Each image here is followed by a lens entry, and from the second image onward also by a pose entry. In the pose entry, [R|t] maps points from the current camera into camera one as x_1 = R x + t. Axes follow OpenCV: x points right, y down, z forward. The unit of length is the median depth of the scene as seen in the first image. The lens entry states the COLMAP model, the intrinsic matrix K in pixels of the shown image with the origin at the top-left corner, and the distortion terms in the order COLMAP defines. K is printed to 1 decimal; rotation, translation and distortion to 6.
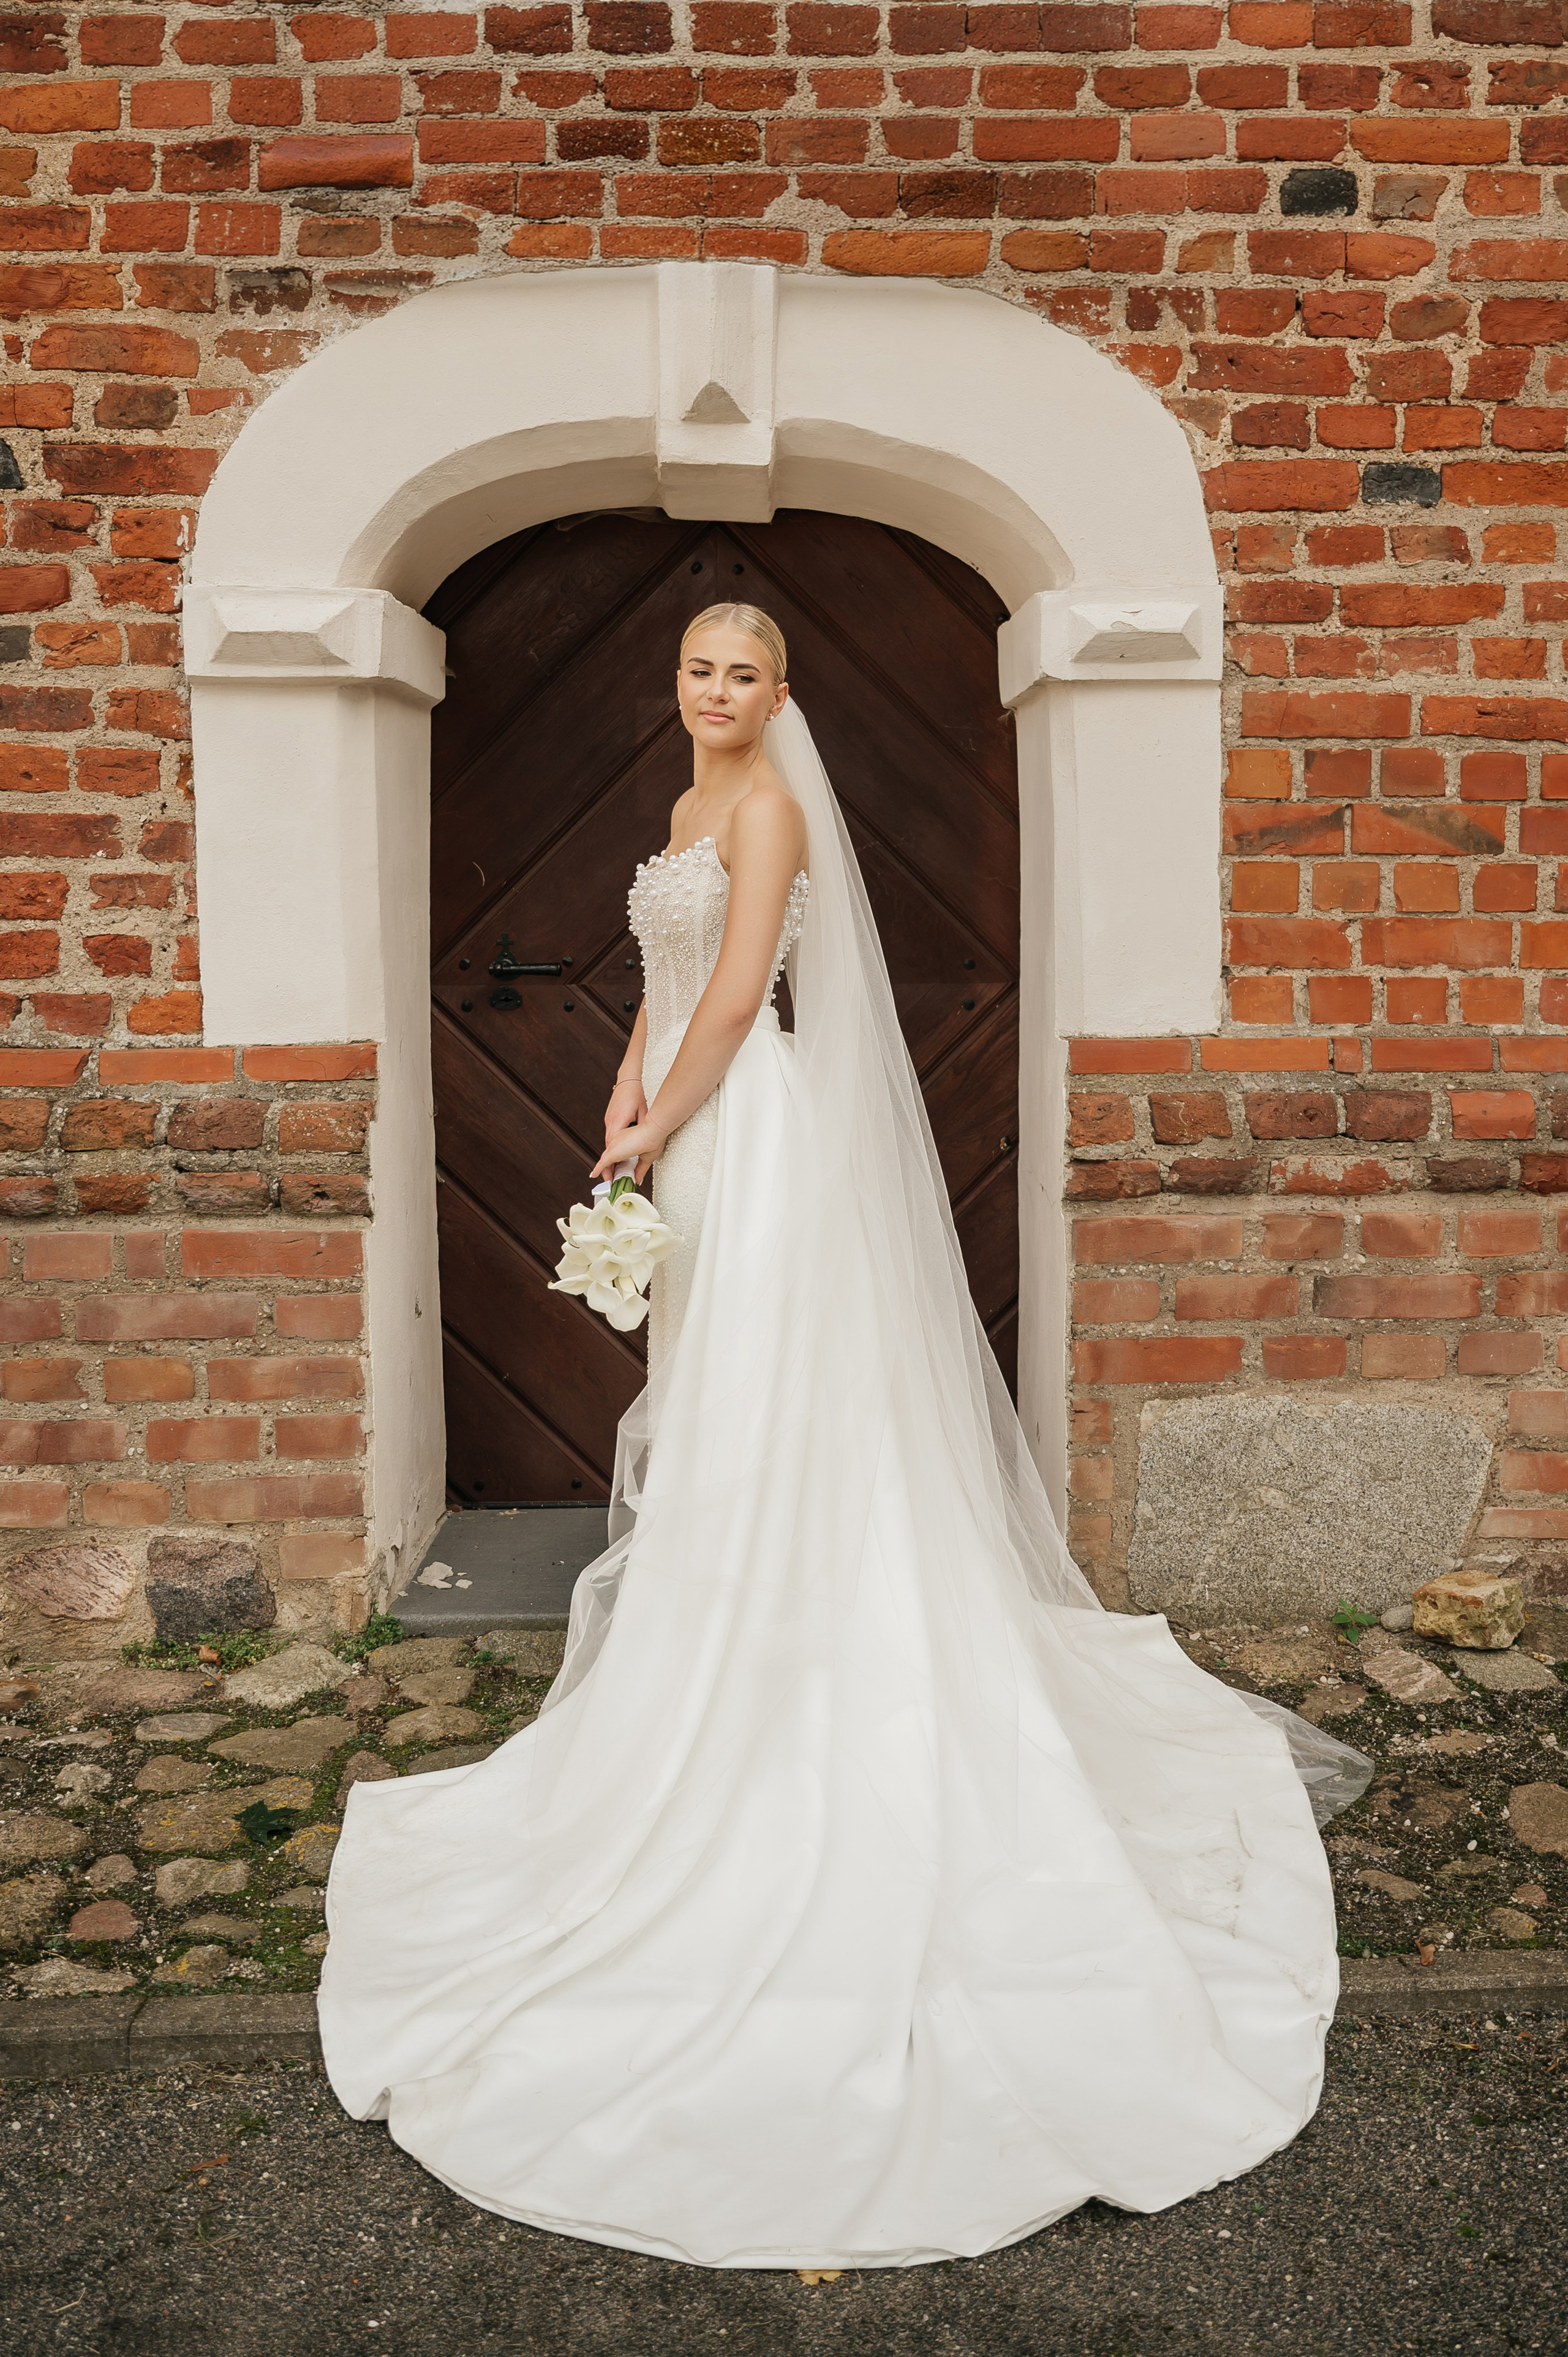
lens RADIAL K [[2195.6, 0, 907.7], [0, 2195.6, 1008.6], [0, 0, 1]] dist [-0.014715, 0.000000]
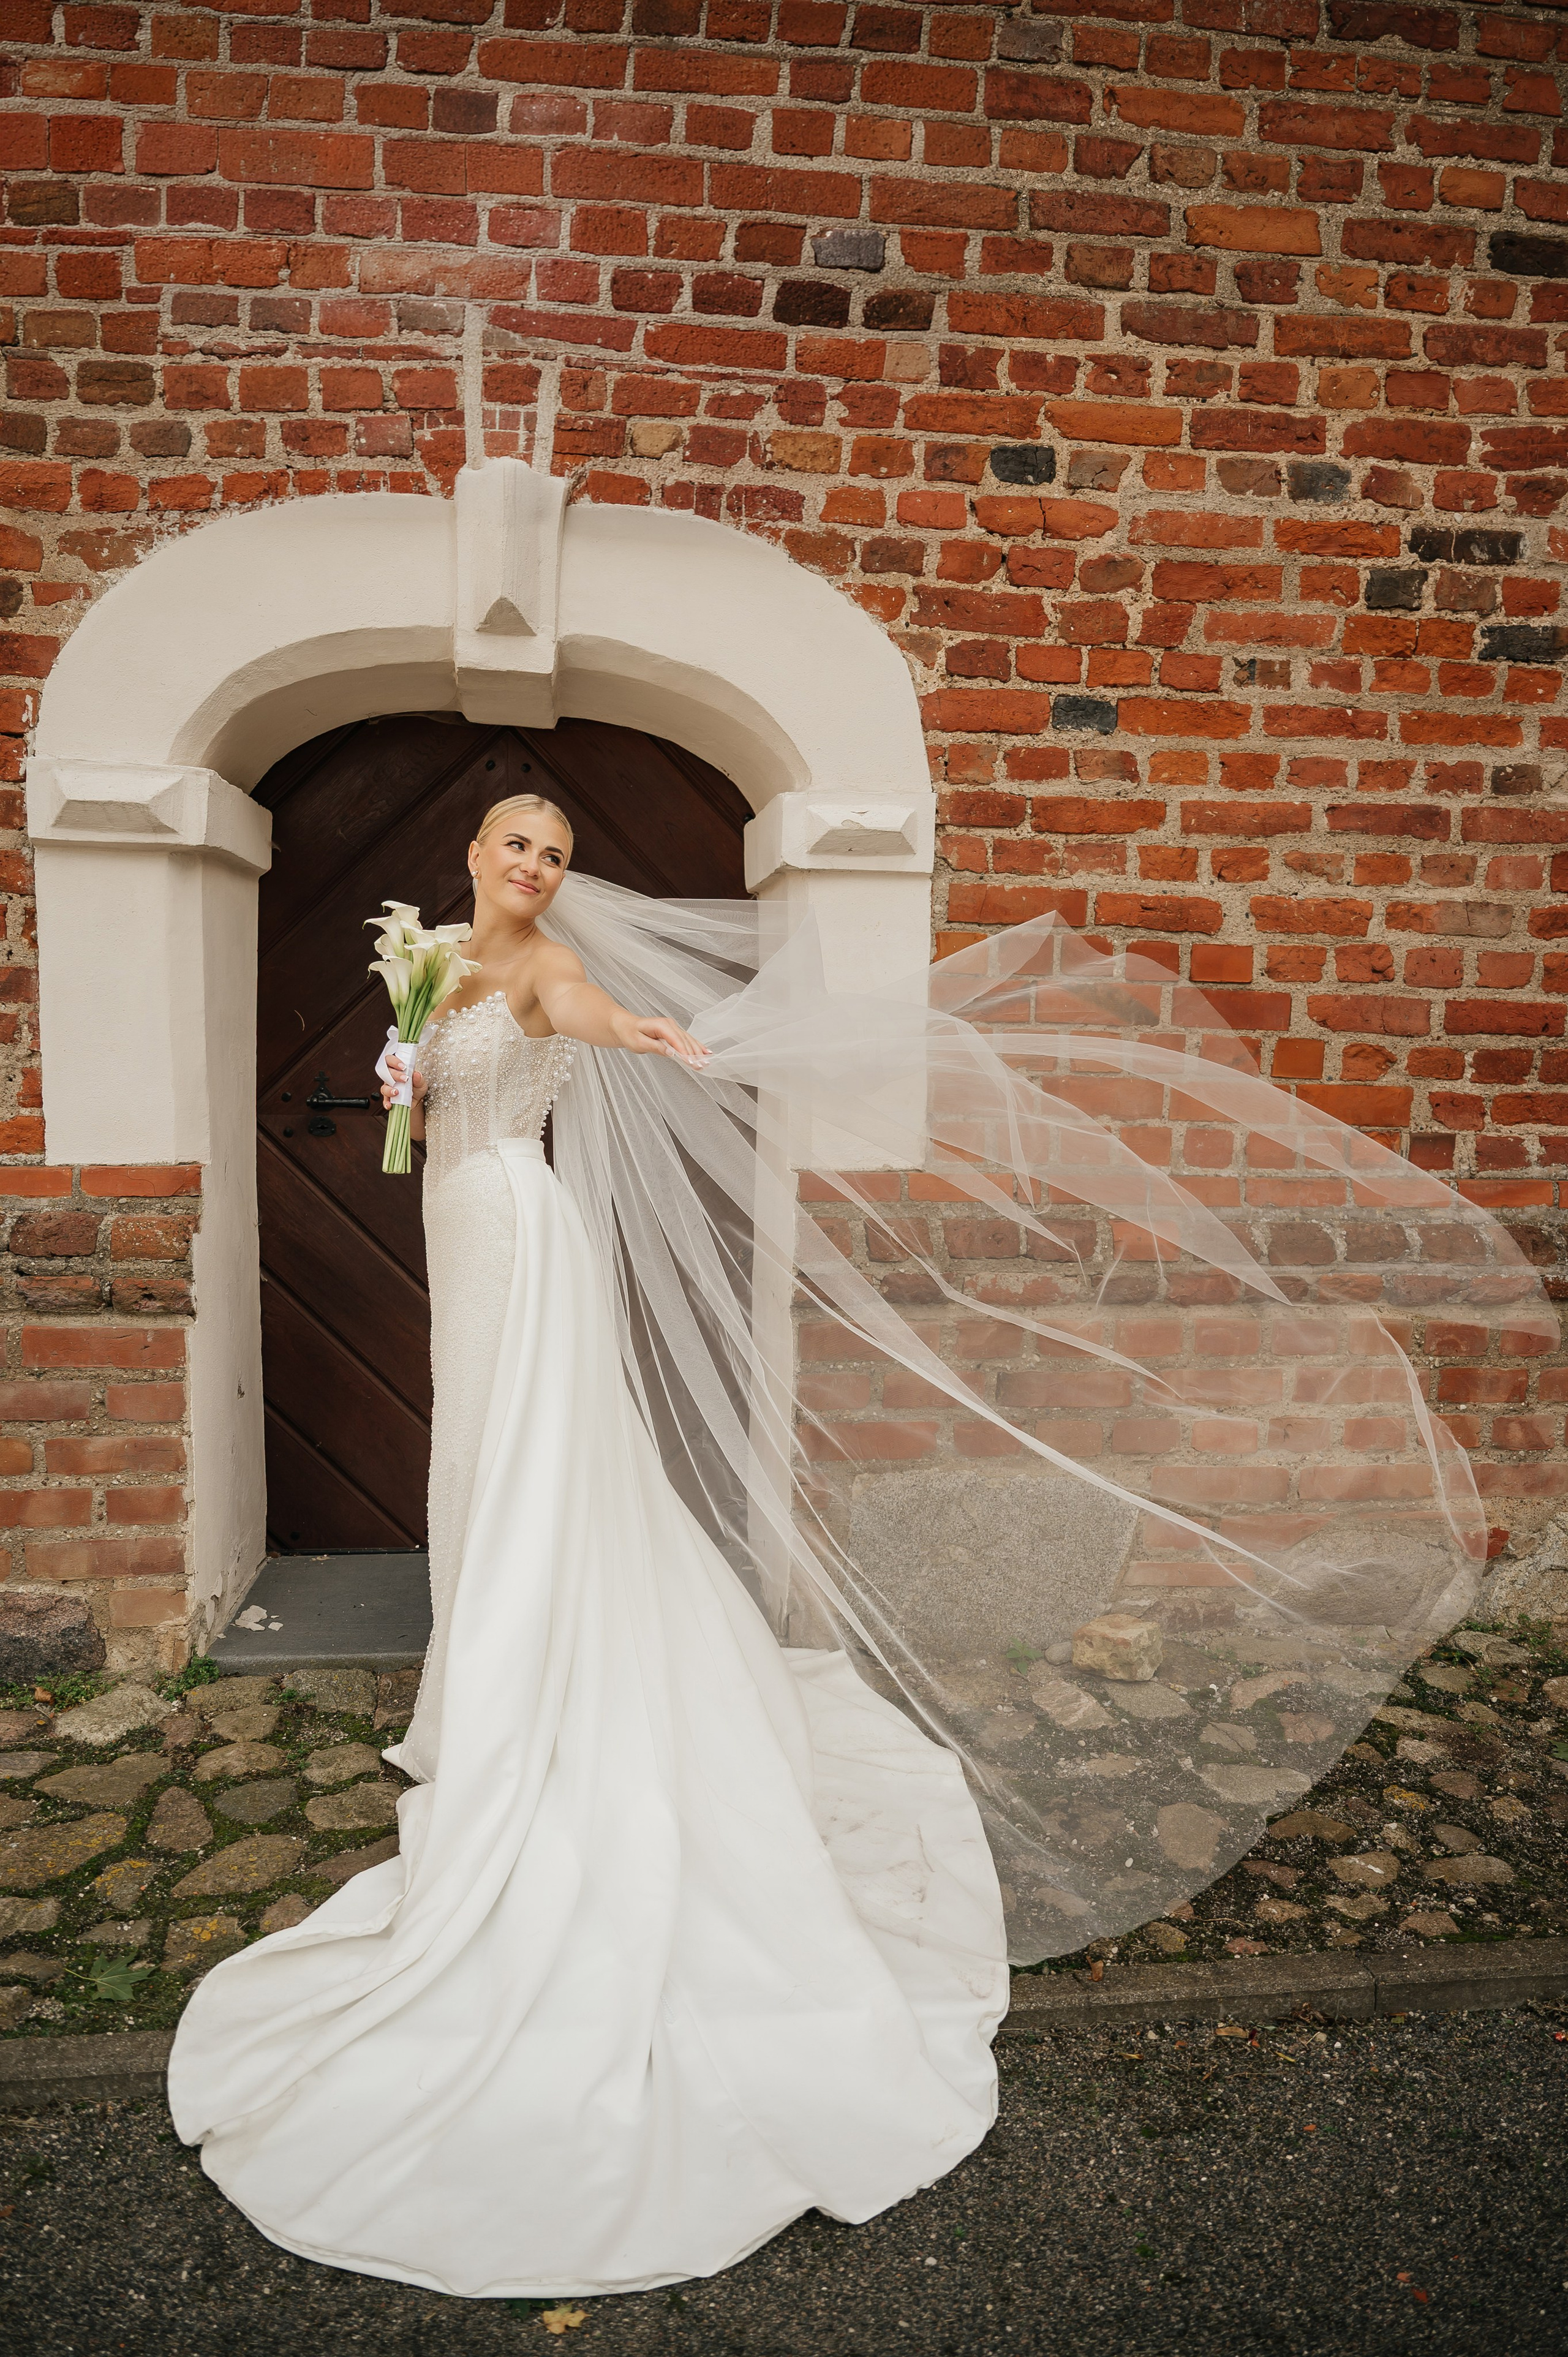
lens RADIAL K [[1610.2, 0, 799.4], [0, 1610.2, 1182.1], [0, 0, 1]] dist [-0.008359, 0.006032]
pose [[0.996196, 0.017375, 0.085394, -0.000749], [-0.020154, 0.999291, 0.031791, -0.008465], [-0.084781, -0.033391, 0.995840, 0.130986]]
